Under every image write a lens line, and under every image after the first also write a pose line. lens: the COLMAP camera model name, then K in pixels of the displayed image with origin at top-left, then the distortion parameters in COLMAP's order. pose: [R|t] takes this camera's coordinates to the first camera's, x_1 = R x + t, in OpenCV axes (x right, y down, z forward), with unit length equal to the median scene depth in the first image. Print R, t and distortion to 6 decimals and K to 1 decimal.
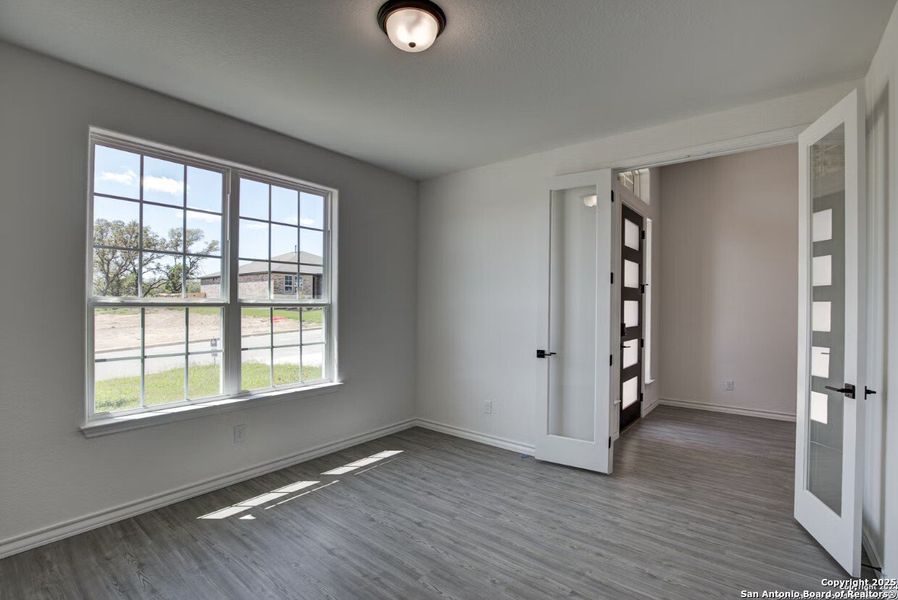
lens RADIAL K [[422.2, 0, 451.5], [0, 422.2, 304.7], [0, 0, 1]] dist [0.001120, 0.000608]
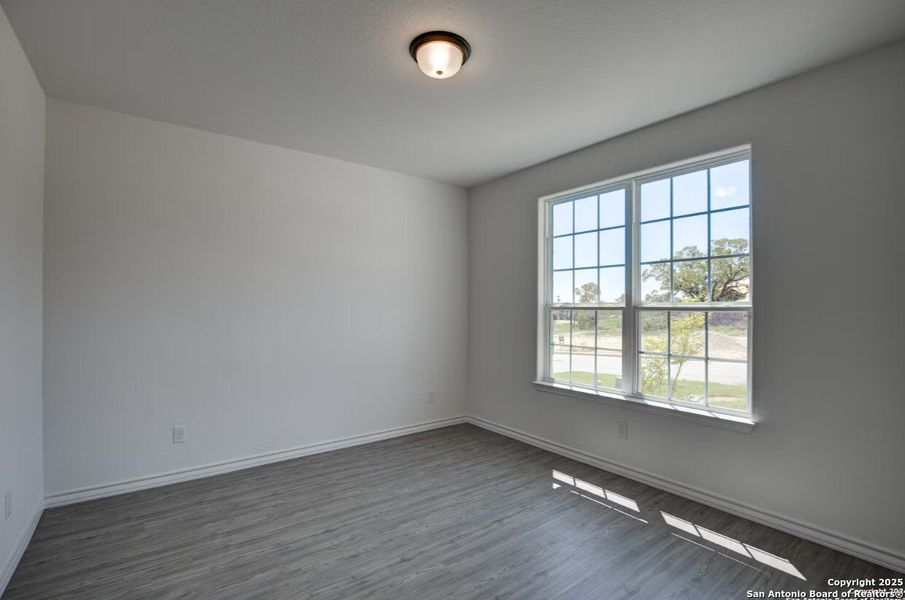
lens RADIAL K [[425.5, 0, 453.5], [0, 425.5, 304.0], [0, 0, 1]] dist [0.001120, 0.000608]
pose [[-0.243546, -0.005970, -0.969871, 0.636255], [0.001901, 0.999976, -0.006633, -0.005158], [0.969887, -0.003459, -0.243529, 0.842692]]
